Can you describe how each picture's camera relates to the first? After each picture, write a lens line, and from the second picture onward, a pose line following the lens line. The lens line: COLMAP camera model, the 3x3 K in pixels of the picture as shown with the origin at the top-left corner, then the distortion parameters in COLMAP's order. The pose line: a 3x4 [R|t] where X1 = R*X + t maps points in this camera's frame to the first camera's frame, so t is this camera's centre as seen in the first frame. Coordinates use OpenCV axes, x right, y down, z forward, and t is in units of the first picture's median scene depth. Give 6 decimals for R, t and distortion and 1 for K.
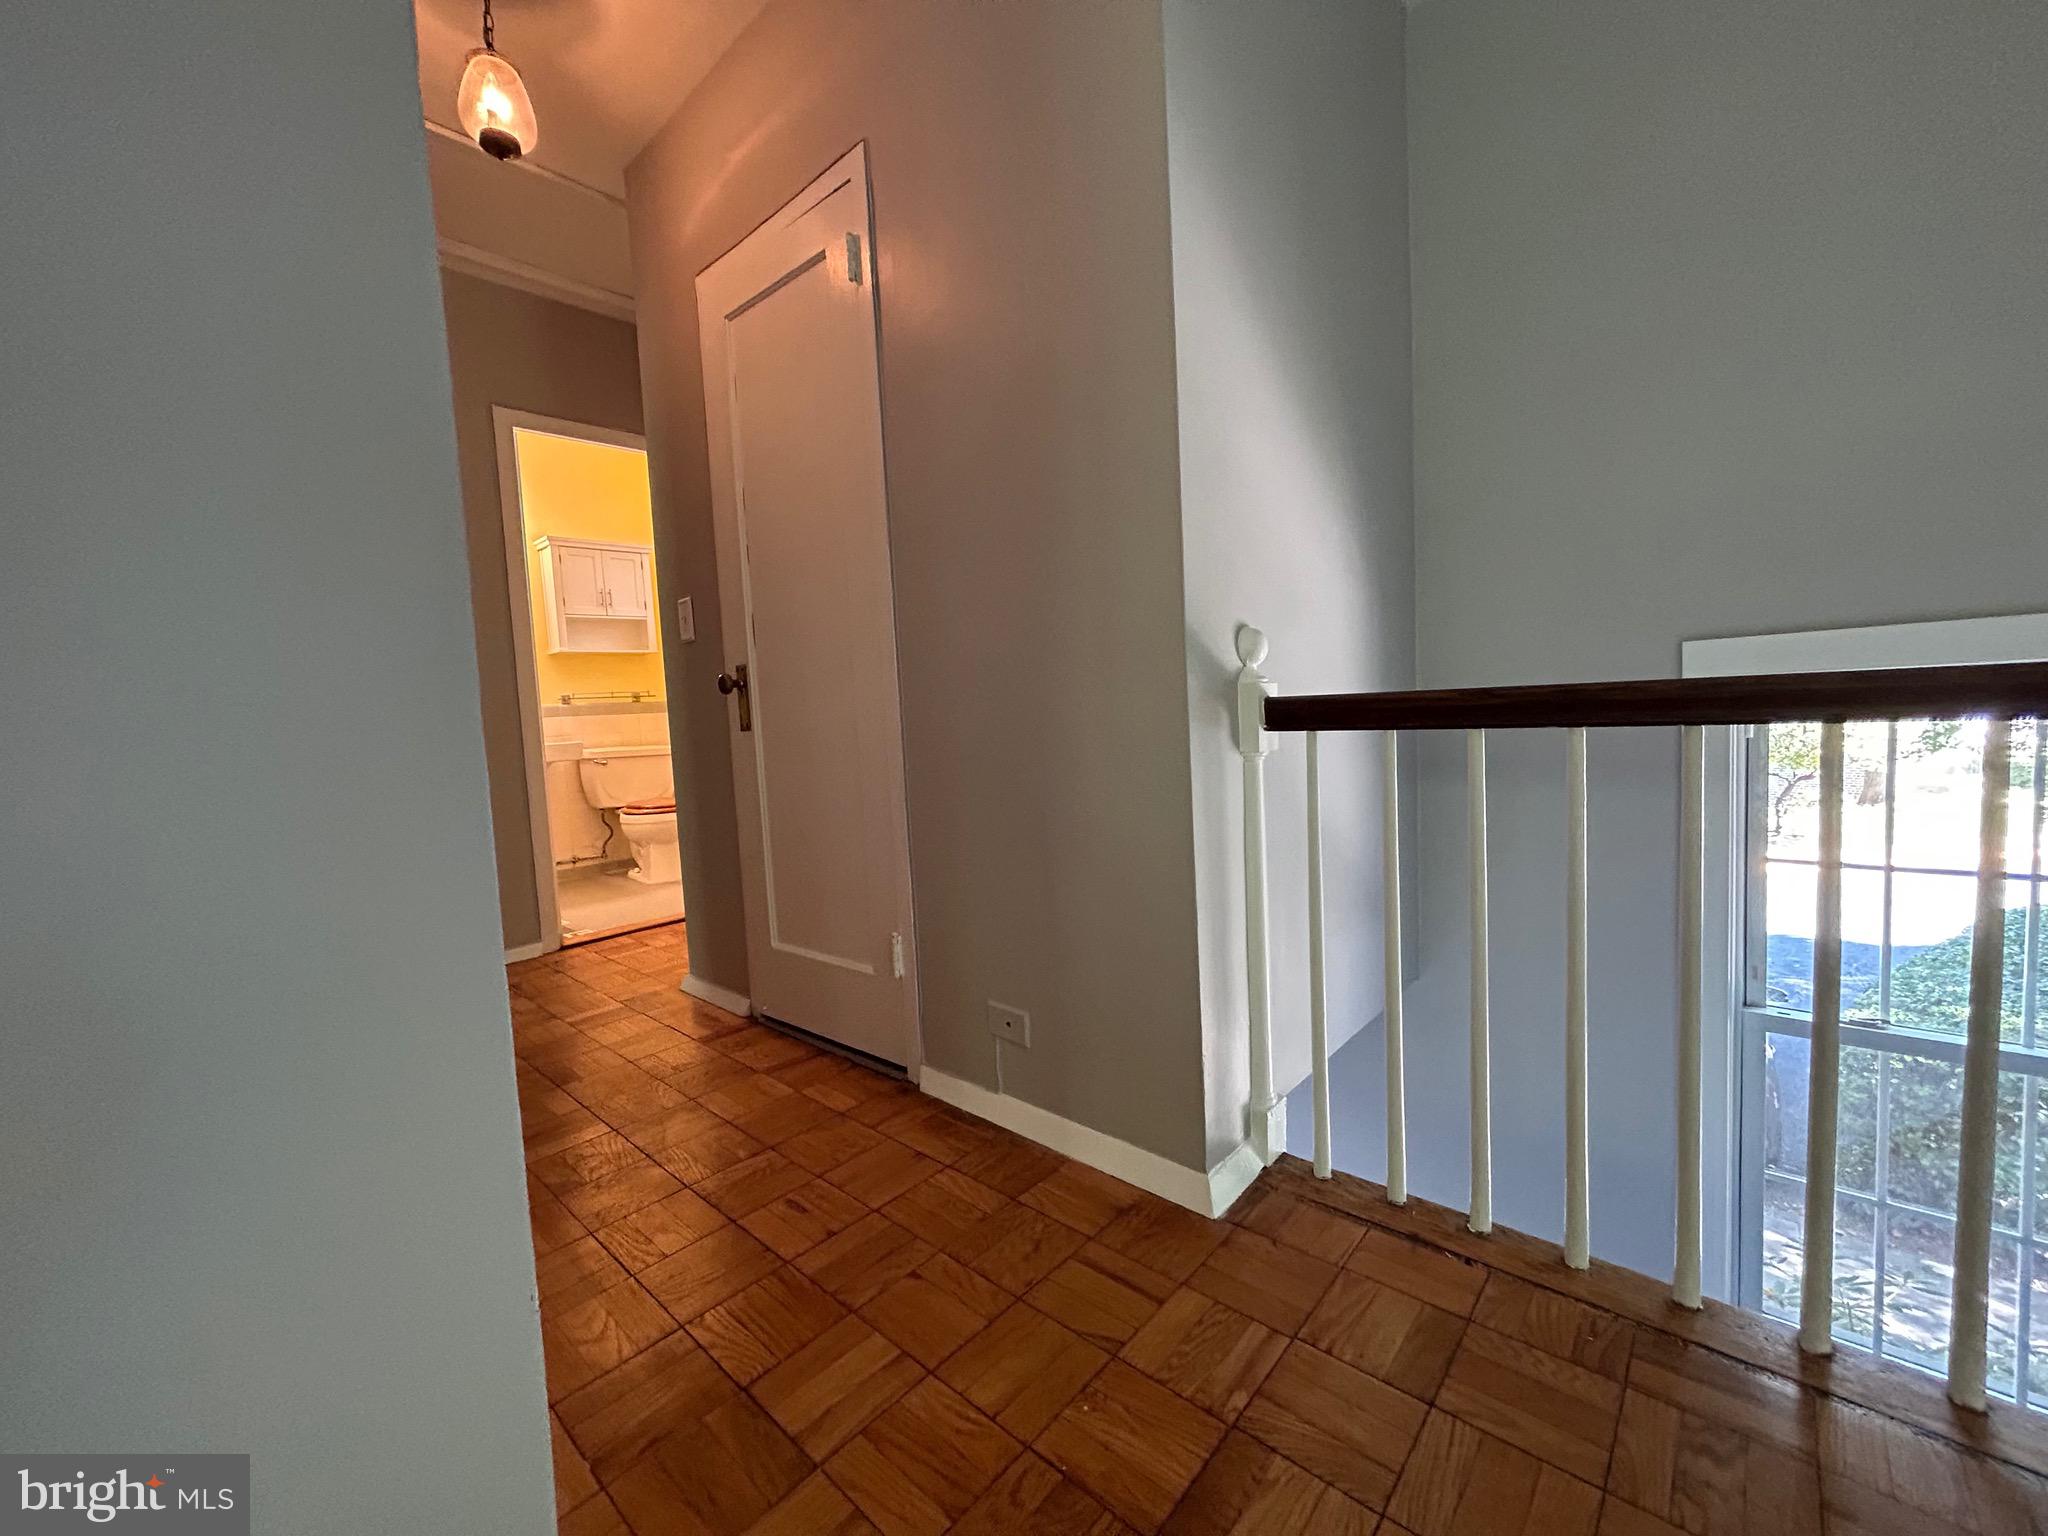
lens RADIAL K [[821.9, 0, 1014.1], [0, 821.9, 771.2], [0, 0, 1]] dist [-0.001566, 0.001328]
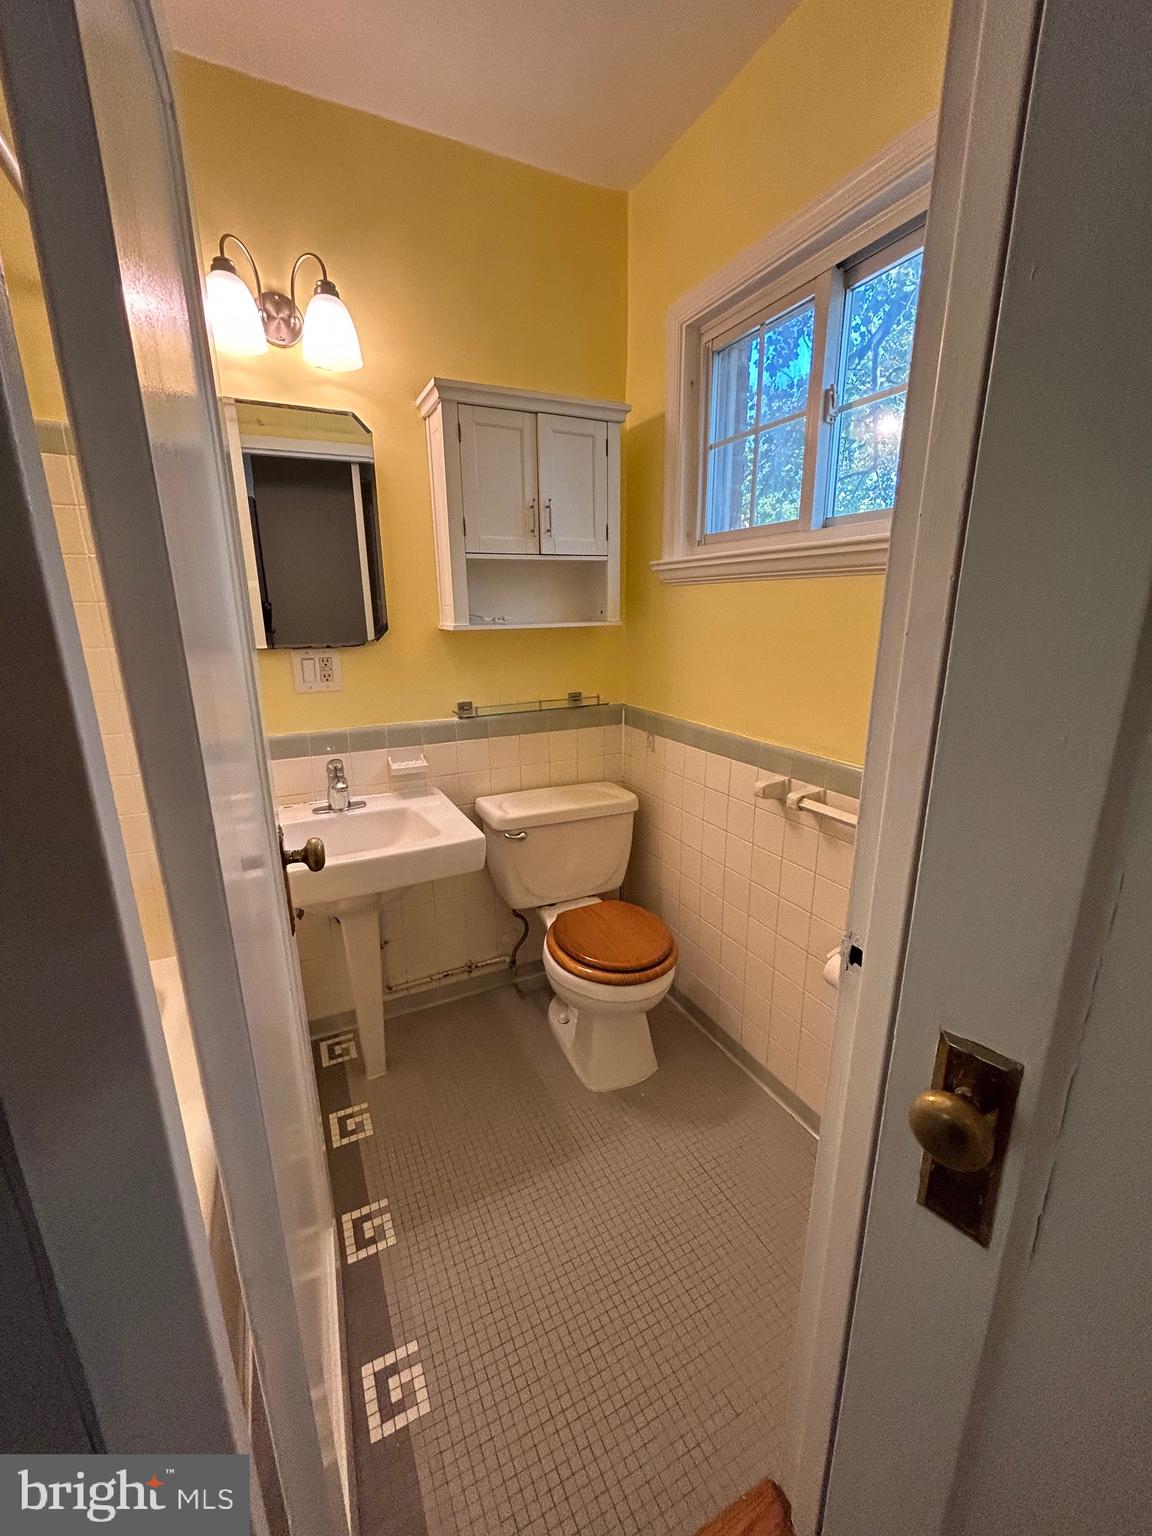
lens RADIAL K [[616.5, 0, 575.6], [0, 616.5, 769.1], [0, 0, 1]] dist [-0.001566, 0.001328]
pose [[0.929607, 0.133747, -0.343429, -0.791715], [-0.067015, 0.977637, 0.199338, -0.332526], [0.362409, -0.162291, 0.917780, 1.546432]]
